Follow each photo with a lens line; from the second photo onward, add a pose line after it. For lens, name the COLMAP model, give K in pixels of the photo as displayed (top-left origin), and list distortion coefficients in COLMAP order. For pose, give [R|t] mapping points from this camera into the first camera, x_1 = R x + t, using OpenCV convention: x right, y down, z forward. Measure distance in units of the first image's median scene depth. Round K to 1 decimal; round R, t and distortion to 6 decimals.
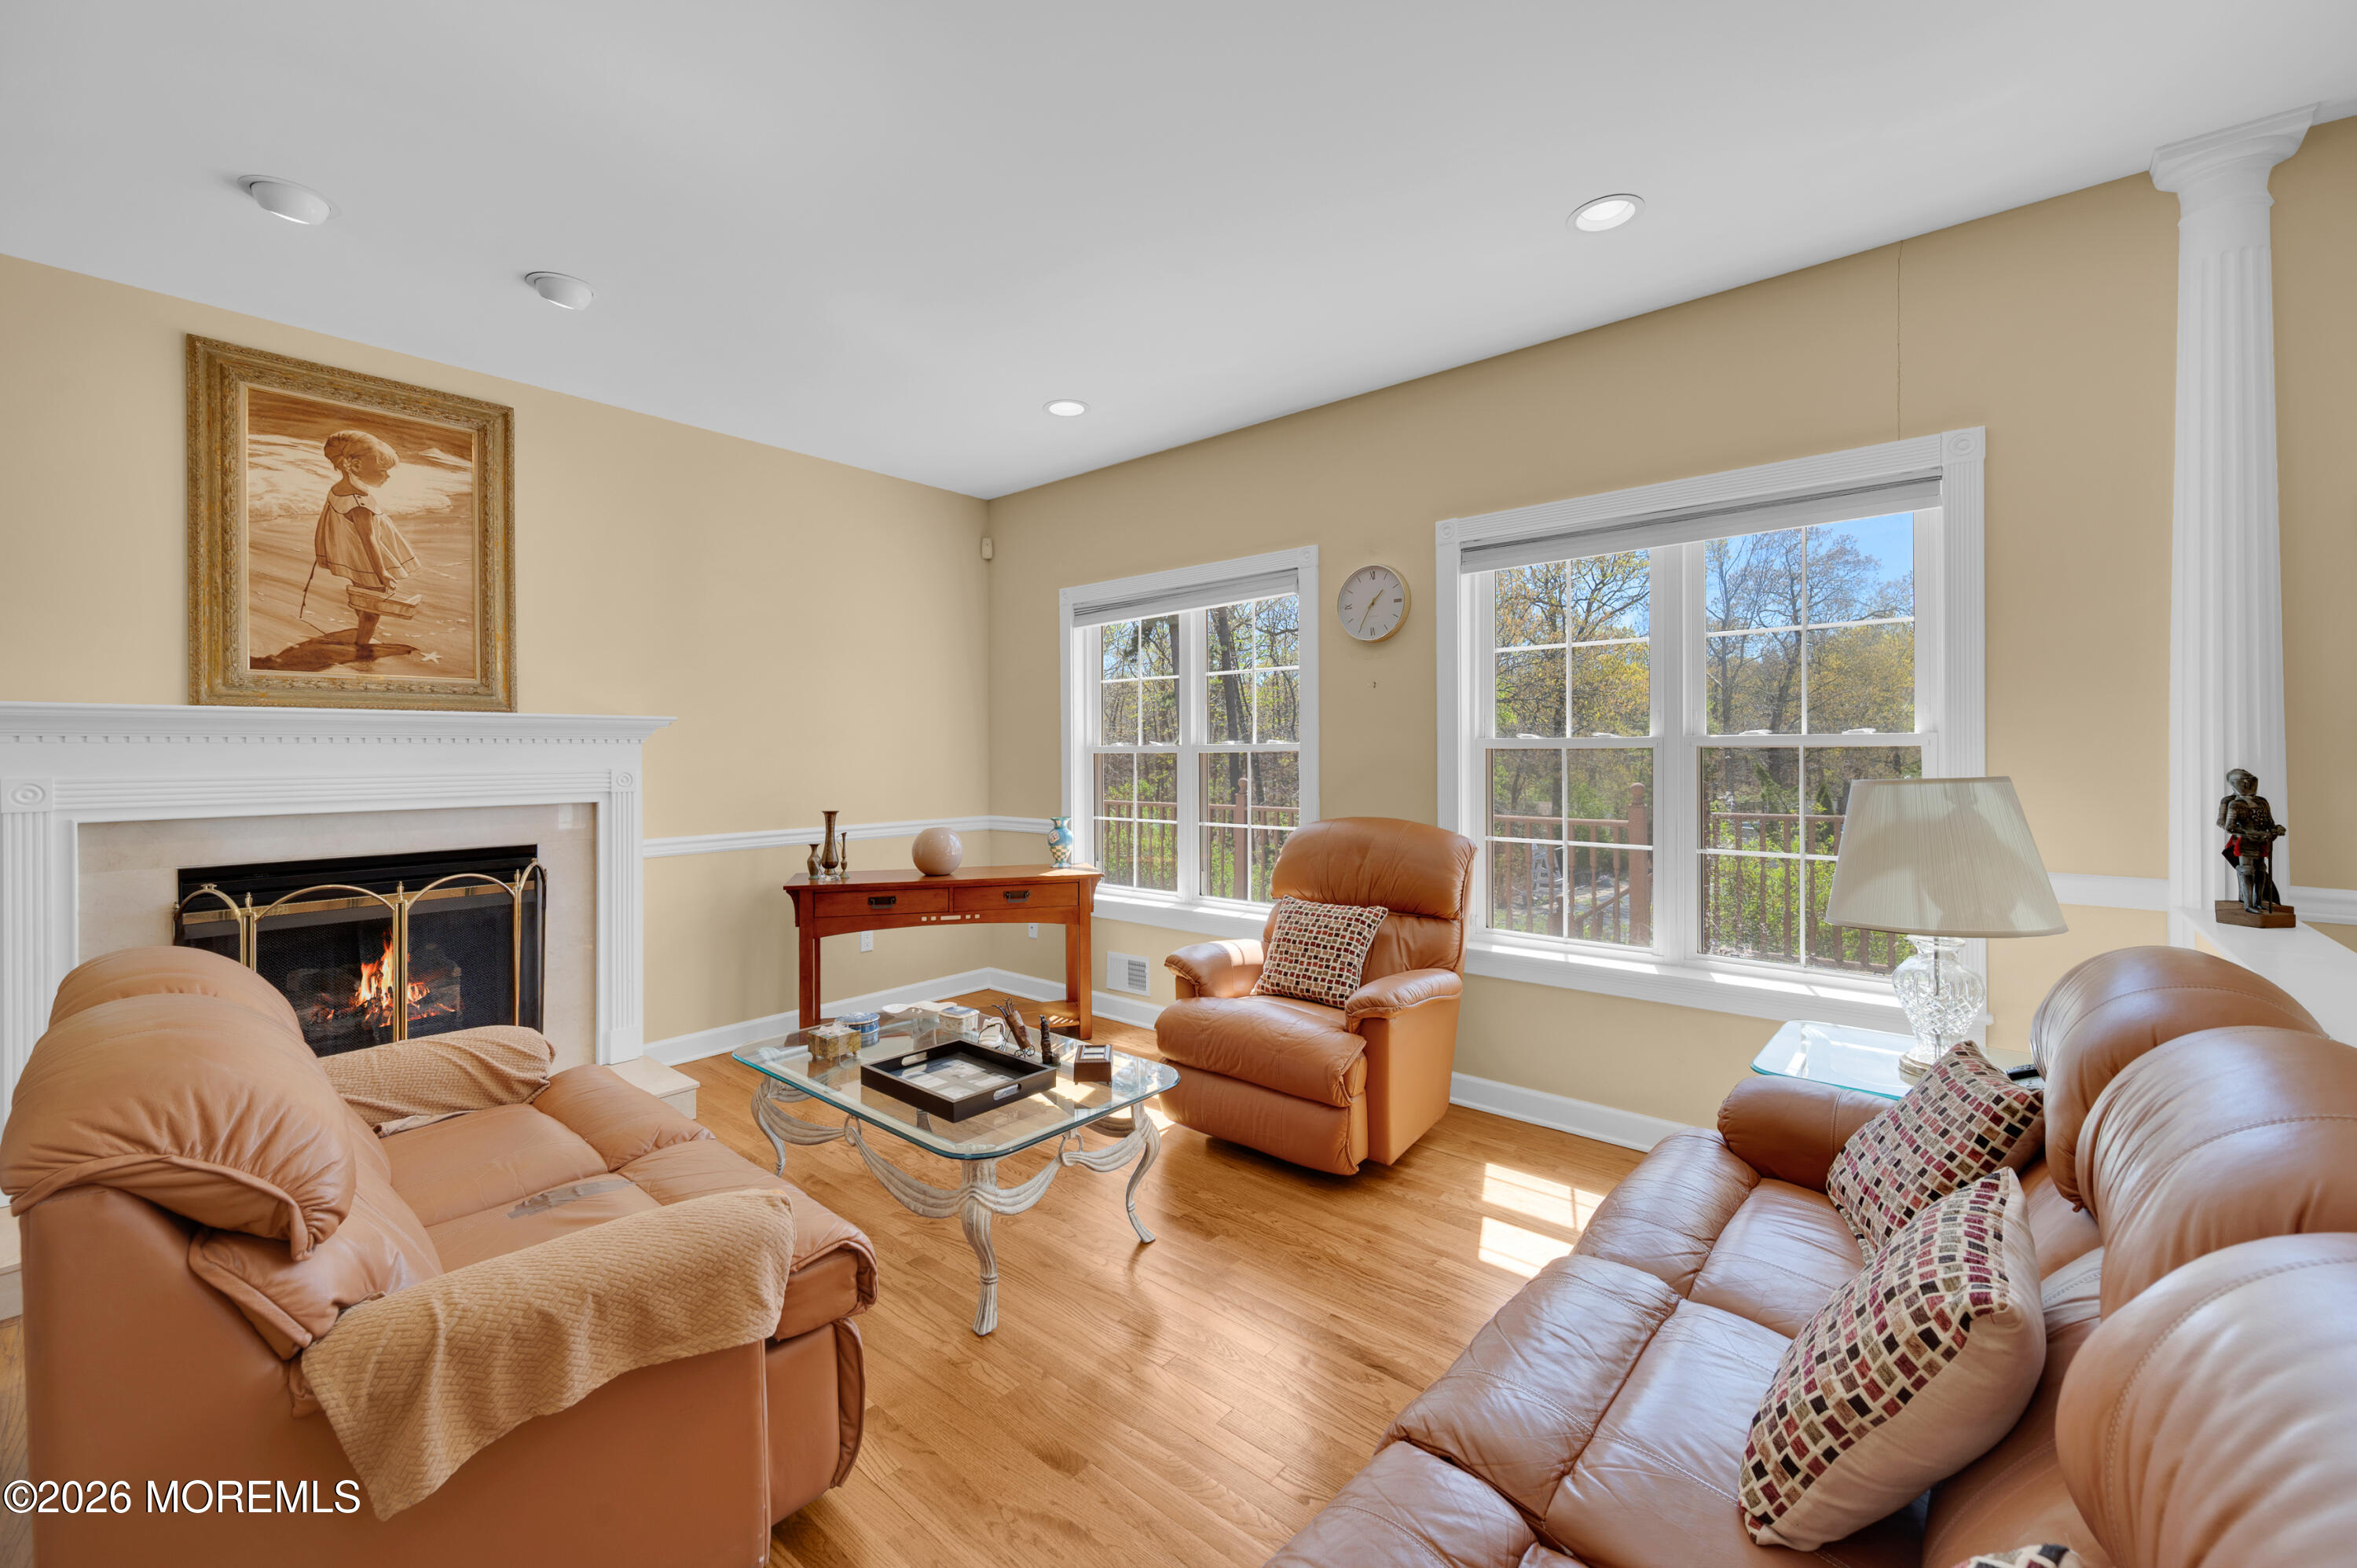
lens RADIAL K [[935.6, 0, 1177.4], [0, 935.6, 760.0], [0, 0, 1]] dist [0.003862, -0.000412]
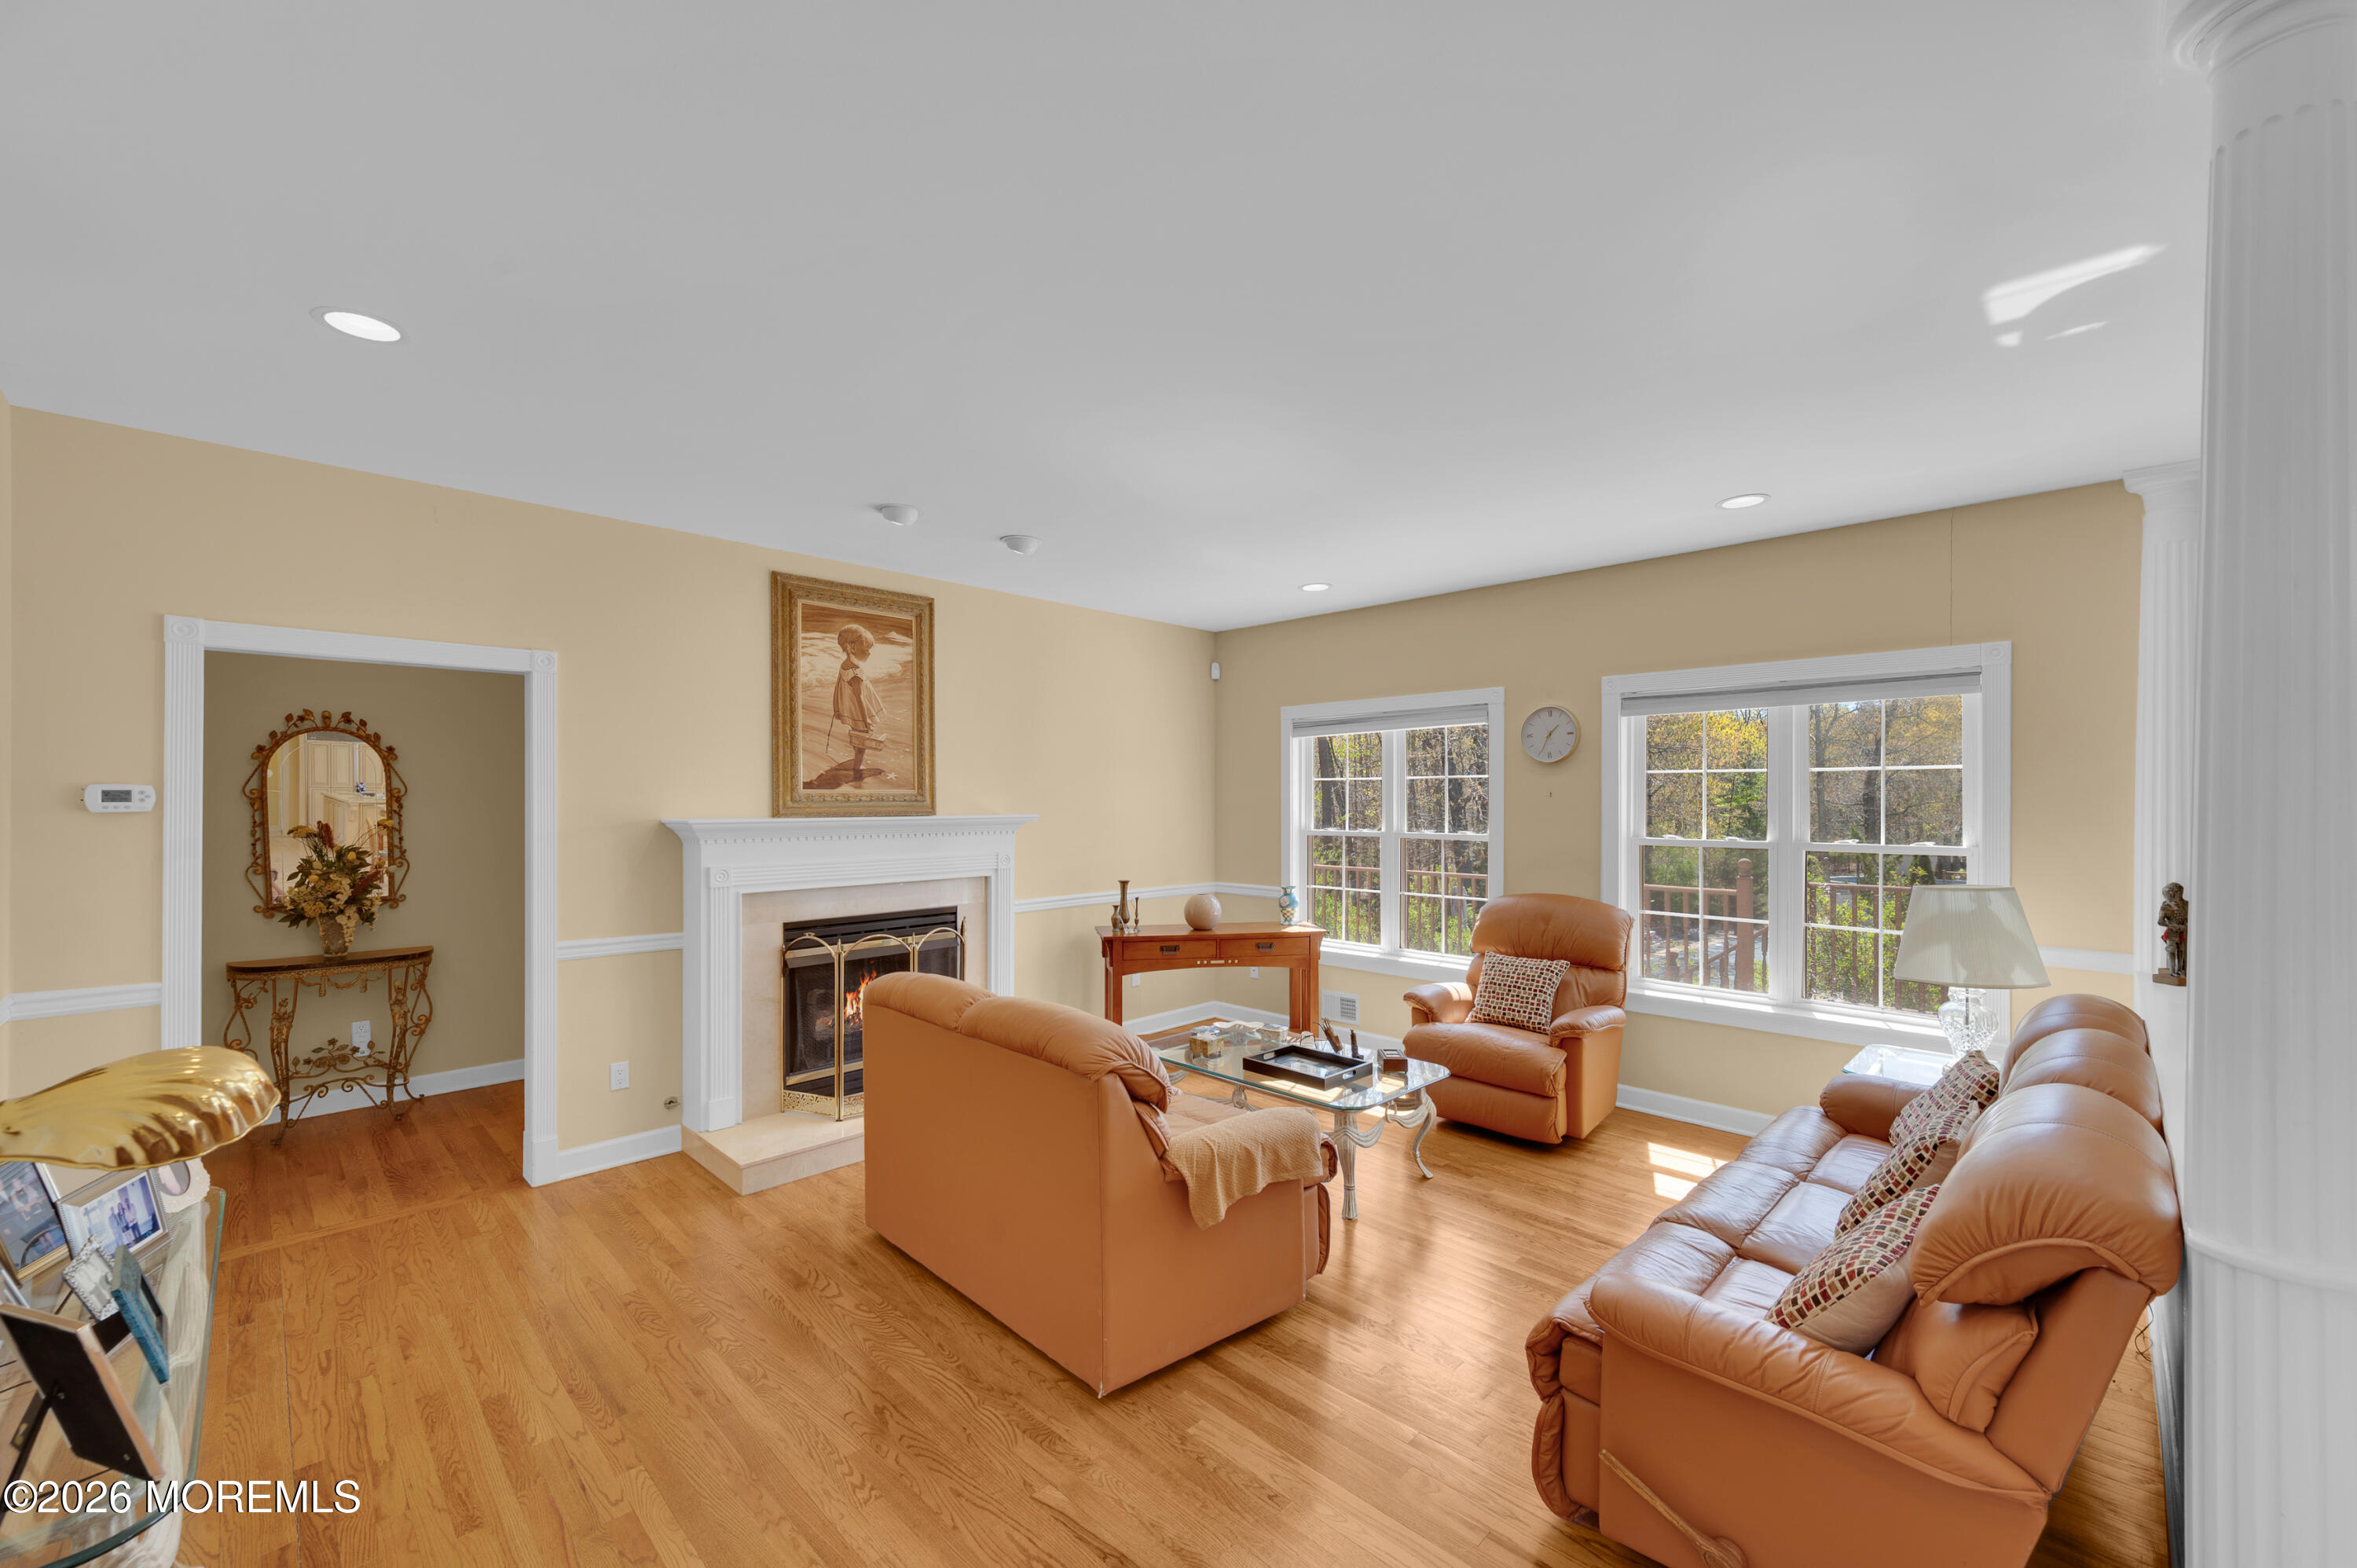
lens RADIAL K [[935.6, 0, 1182.2], [0, 935.6, 800.6], [0, 0, 1]] dist [0.003862, -0.000412]
pose [[0.997747, 0.006135, -0.066804, -0.279041], [-0.006348, 0.999975, -0.002973, -0.078914], [0.066784, 0.003390, 0.997762, -0.461242]]
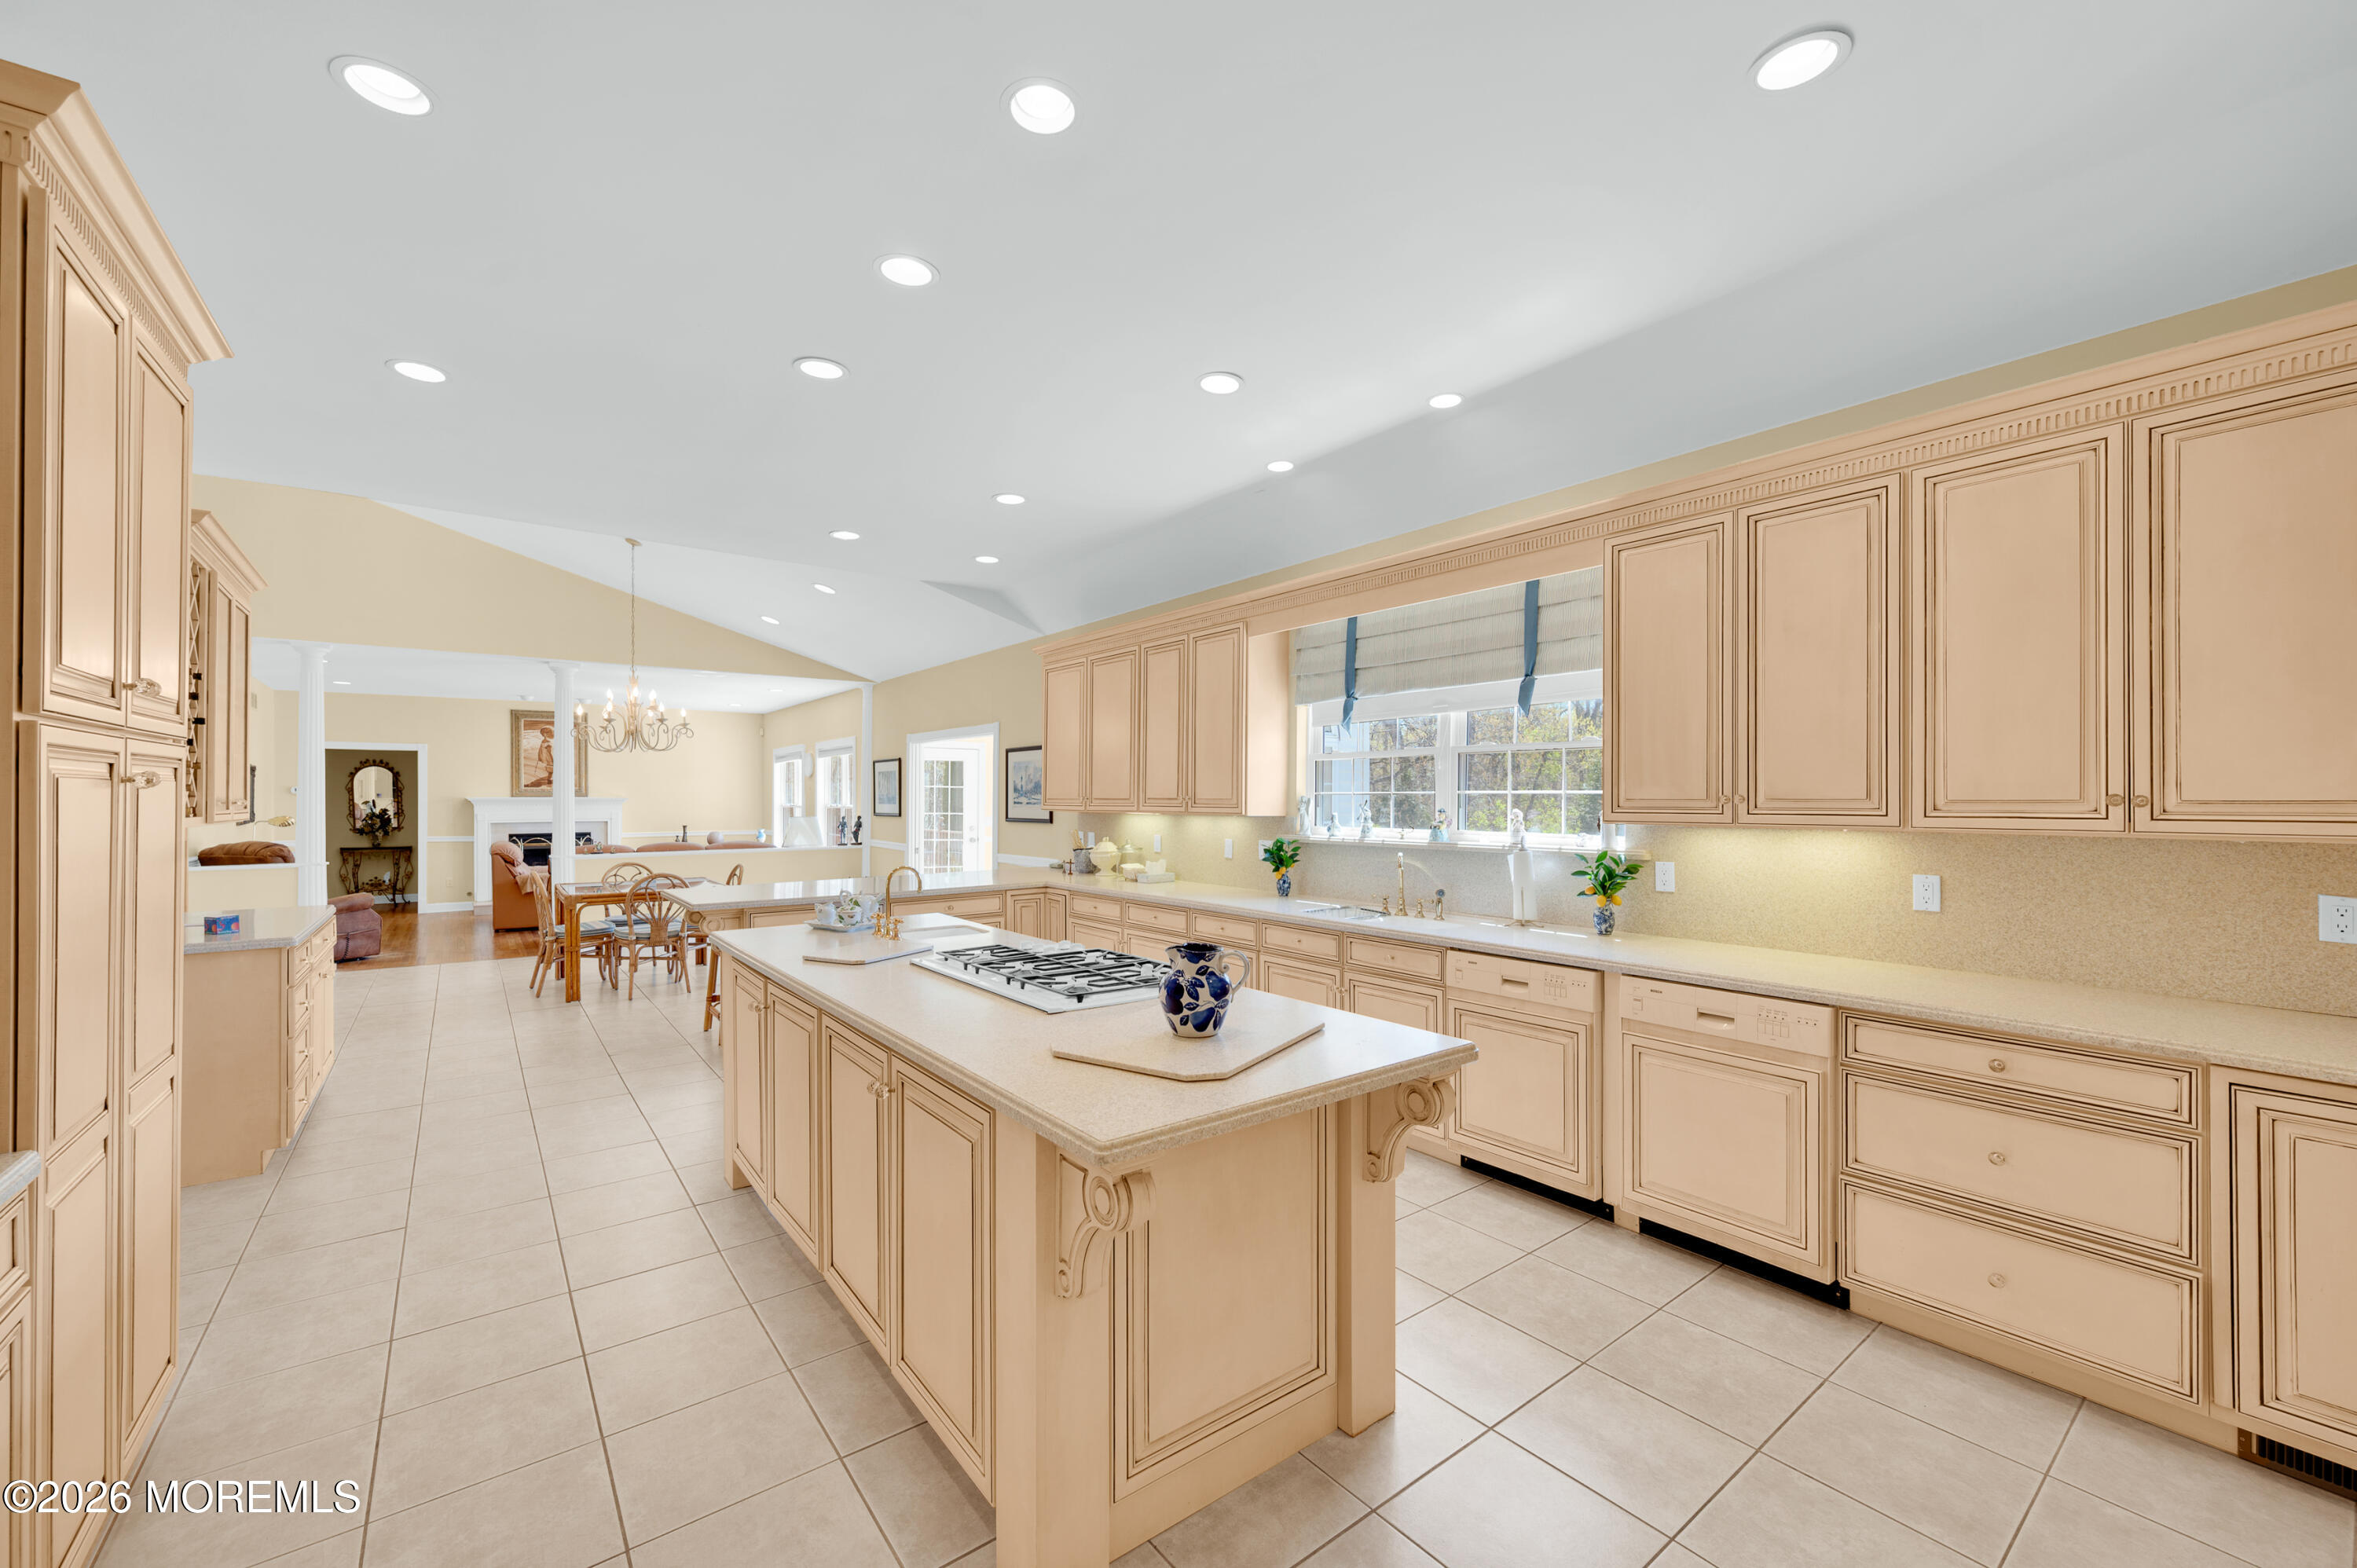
lens RADIAL K [[935.6, 0, 1173.5], [0, 935.6, 793.2], [0, 0, 1]] dist [0.003862, -0.000412]
pose [[0.980480, 0.003769, -0.196582, 2.659143], [-0.003381, 0.999992, 0.002308, -0.090761], [0.196589, -0.001599, 0.980485, -2.512862]]
